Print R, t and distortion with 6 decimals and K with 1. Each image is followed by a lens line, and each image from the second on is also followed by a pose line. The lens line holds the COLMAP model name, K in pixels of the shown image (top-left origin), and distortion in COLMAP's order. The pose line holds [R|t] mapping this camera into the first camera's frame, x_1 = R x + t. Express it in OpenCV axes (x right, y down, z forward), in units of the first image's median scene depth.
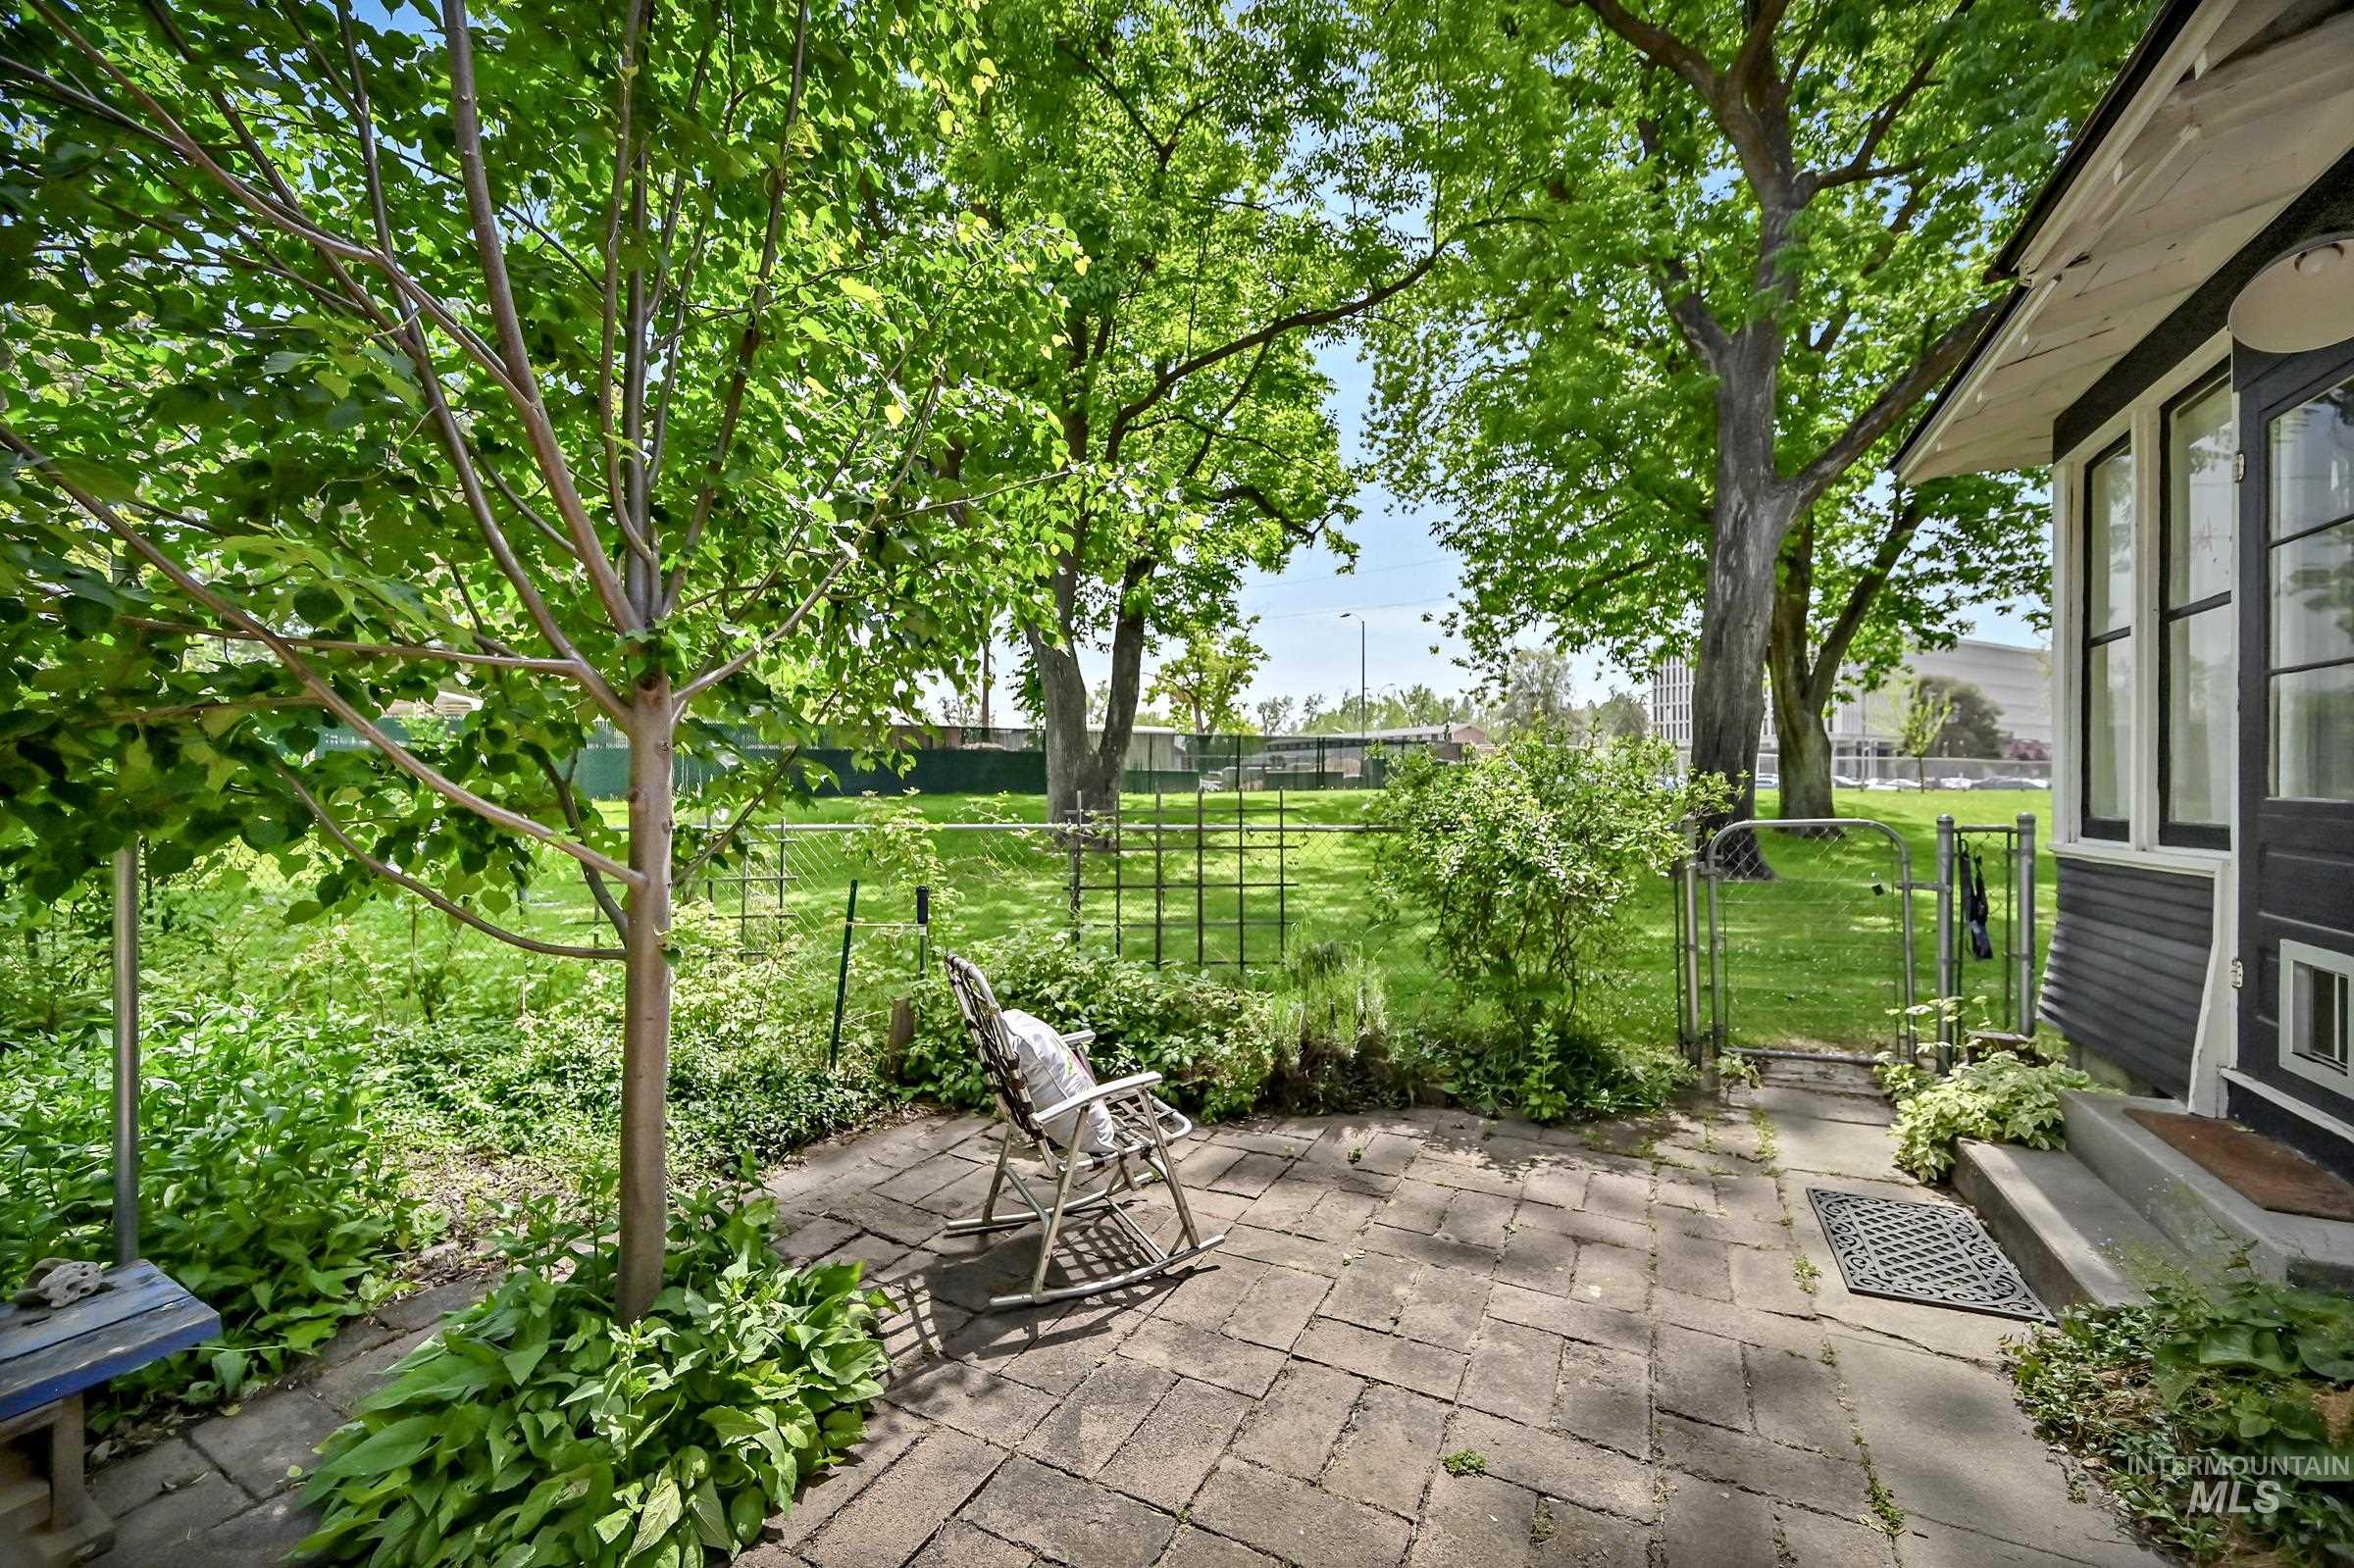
lens RADIAL K [[966.0, 0, 1167.5], [0, 966.0, 786.4], [0, 0, 1]] dist [0.003775, 0.000423]
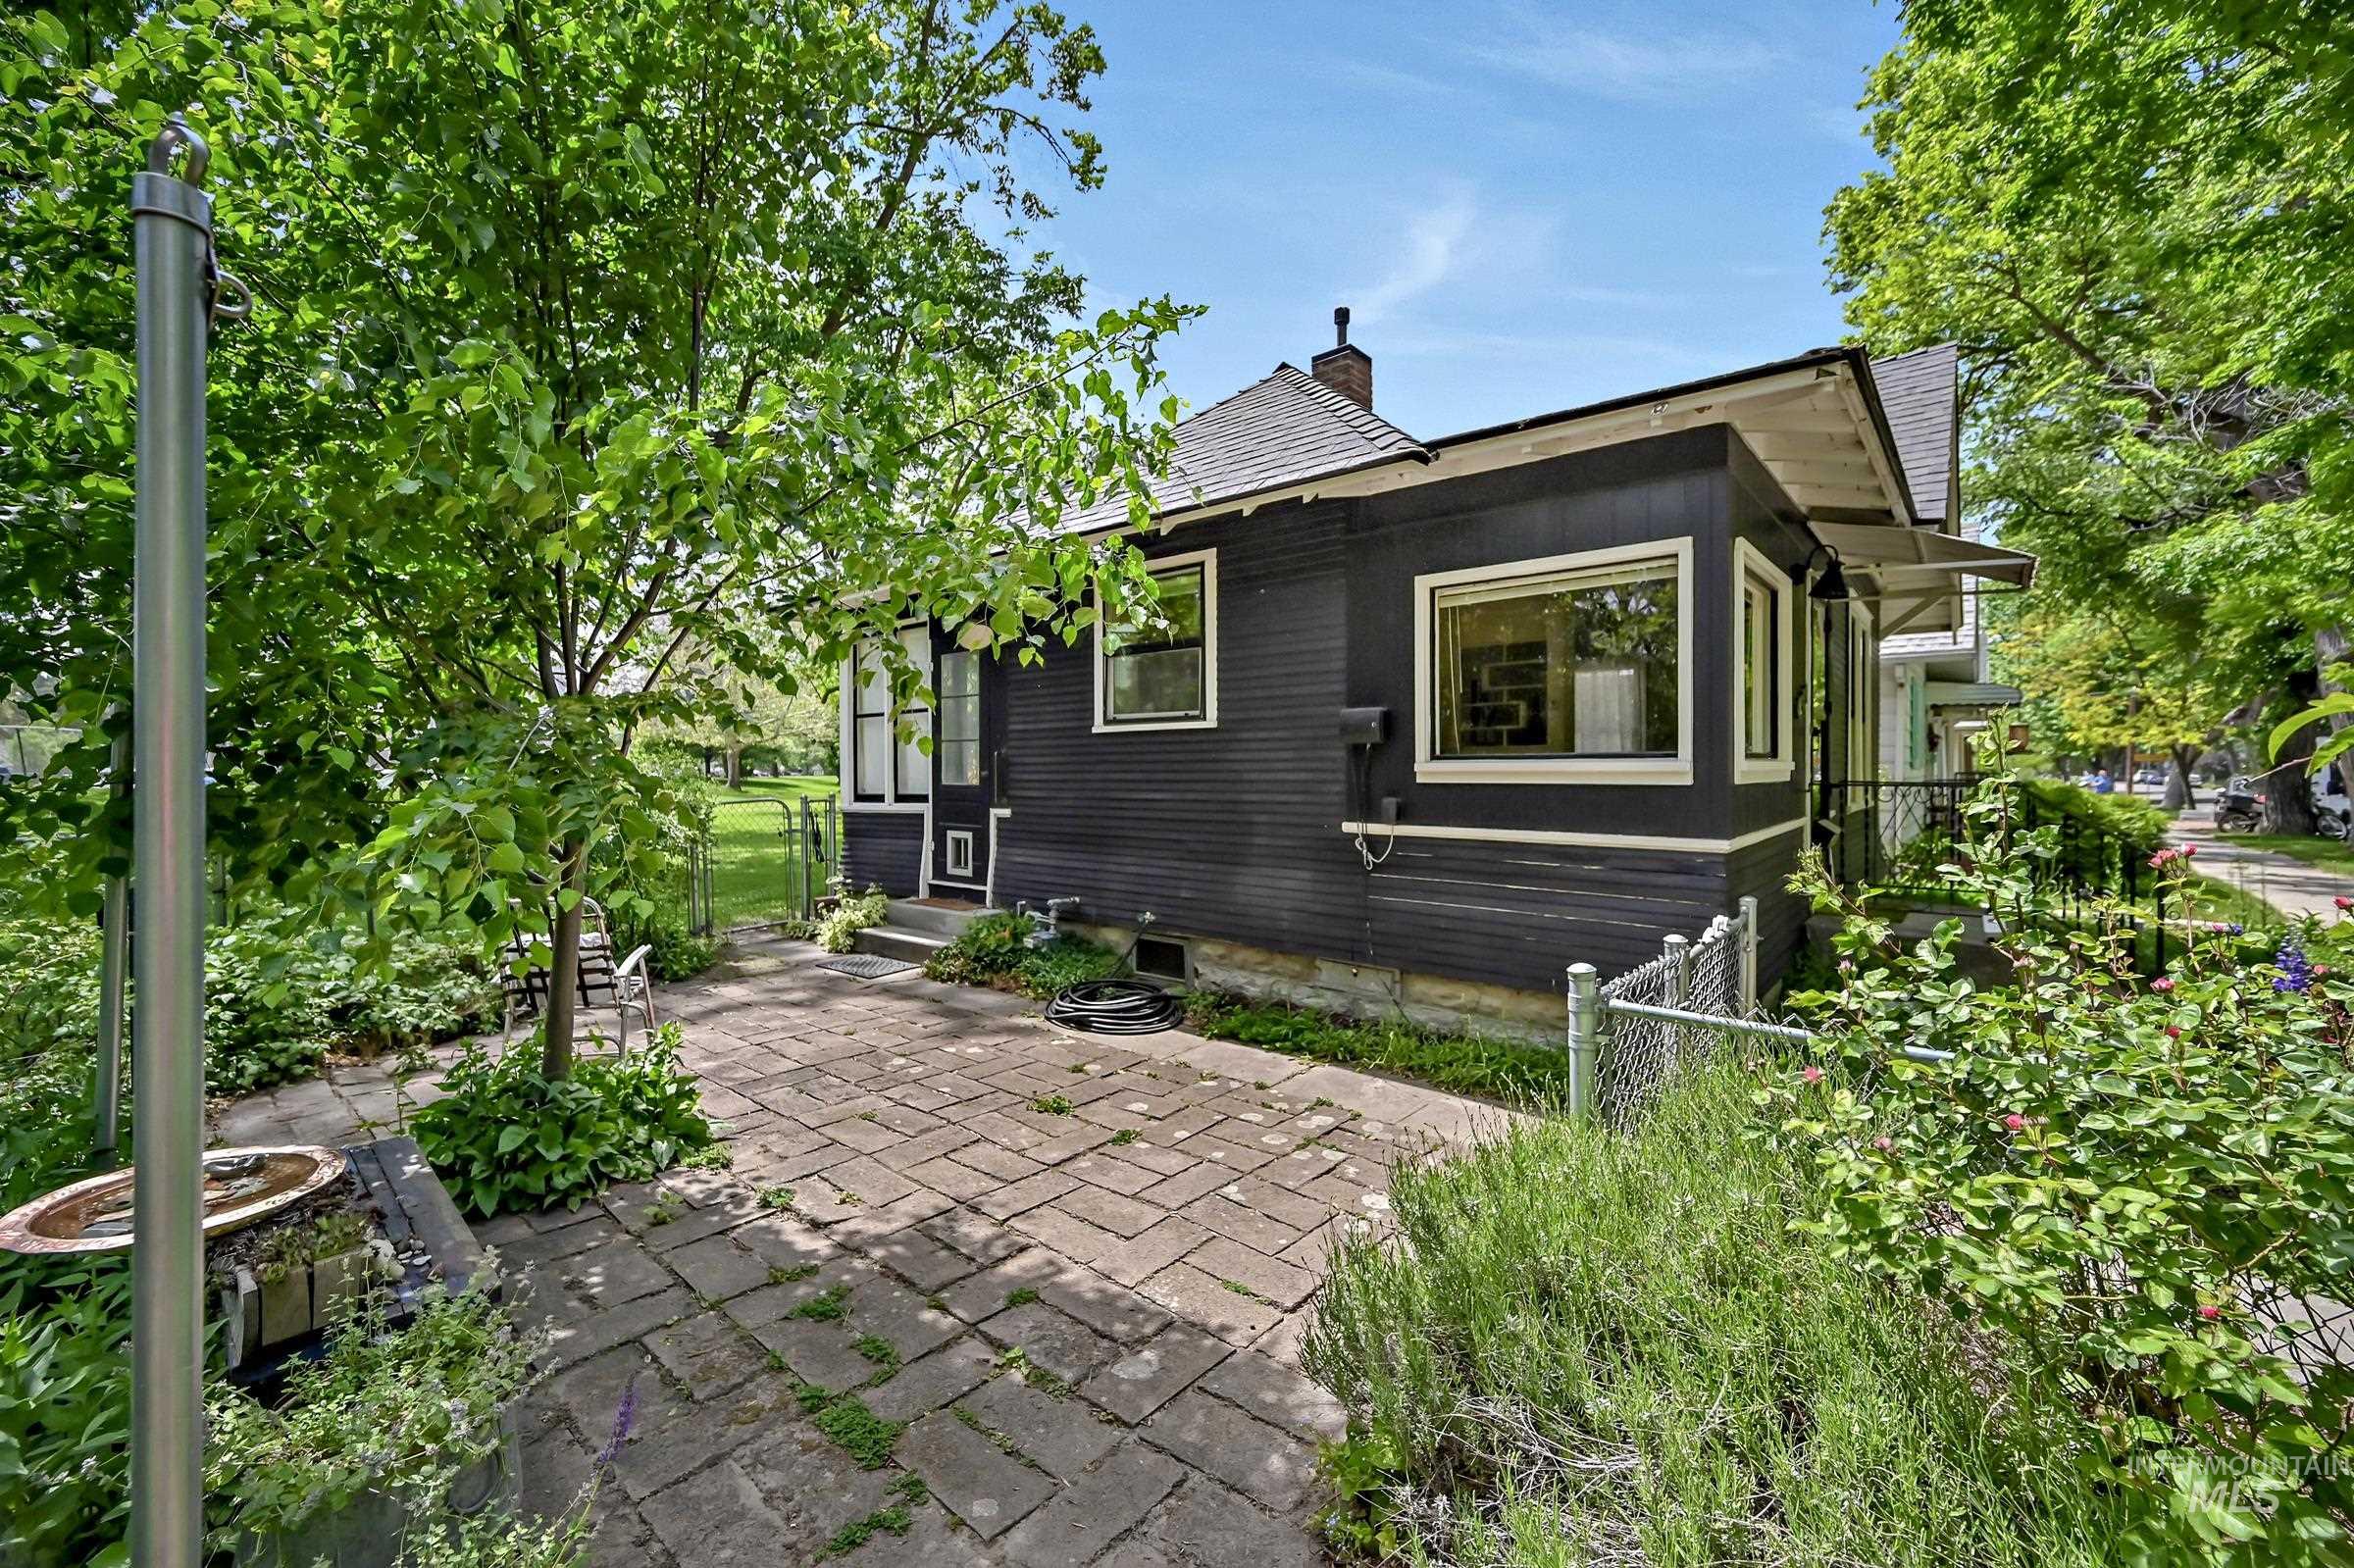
lens RADIAL K [[966.0, 0, 1167.5], [0, 966.0, 786.4], [0, 0, 1]] dist [0.003775, 0.000423]
pose [[0.251396, -0.016793, 0.967739, -1.079476], [0.008510, 0.999849, 0.015140, -0.013574], [-0.967847, 0.004430, 0.251501, -0.283900]]
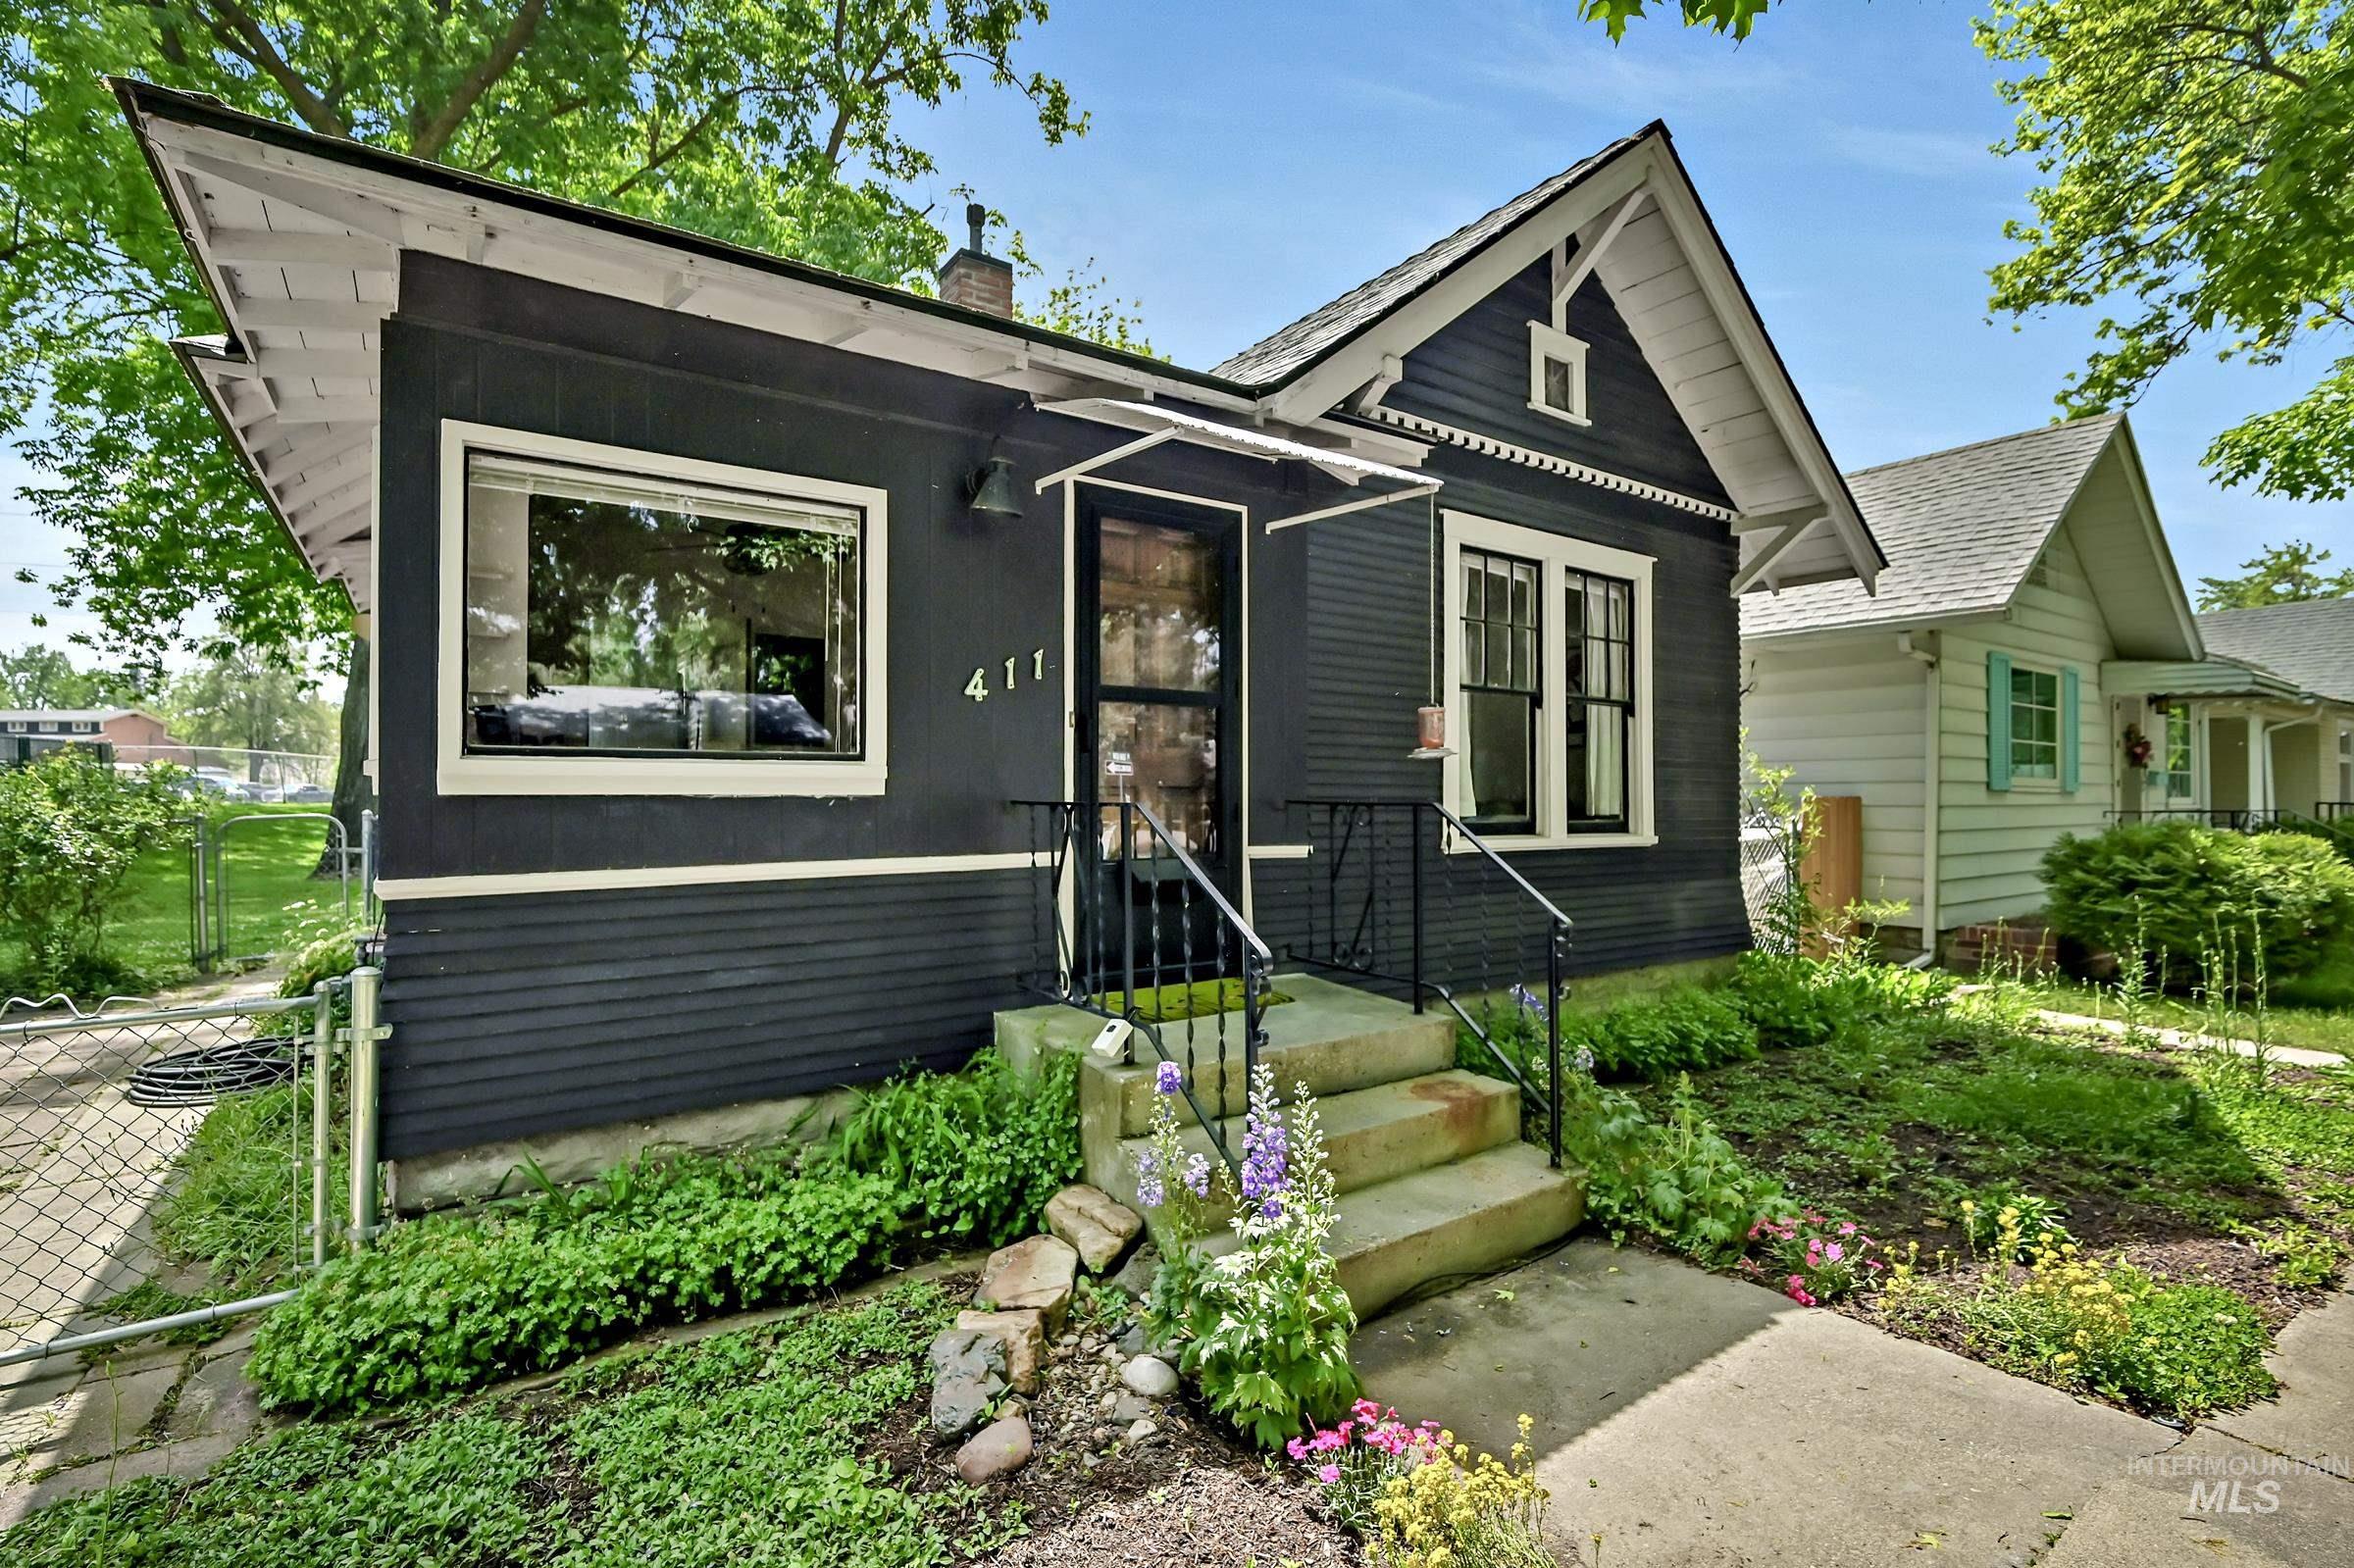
lens RADIAL K [[1063.9, 0, 1177.0], [0, 1063.9, 784.0], [0, 0, 1]] dist [0.000800, 0.000352]
pose [[0.473586, 0.010465, 0.880685, -0.277398], [0.002496, 0.999909, -0.013224, 0.008617], [-0.880744, 0.008461, 0.473517, -1.428404]]
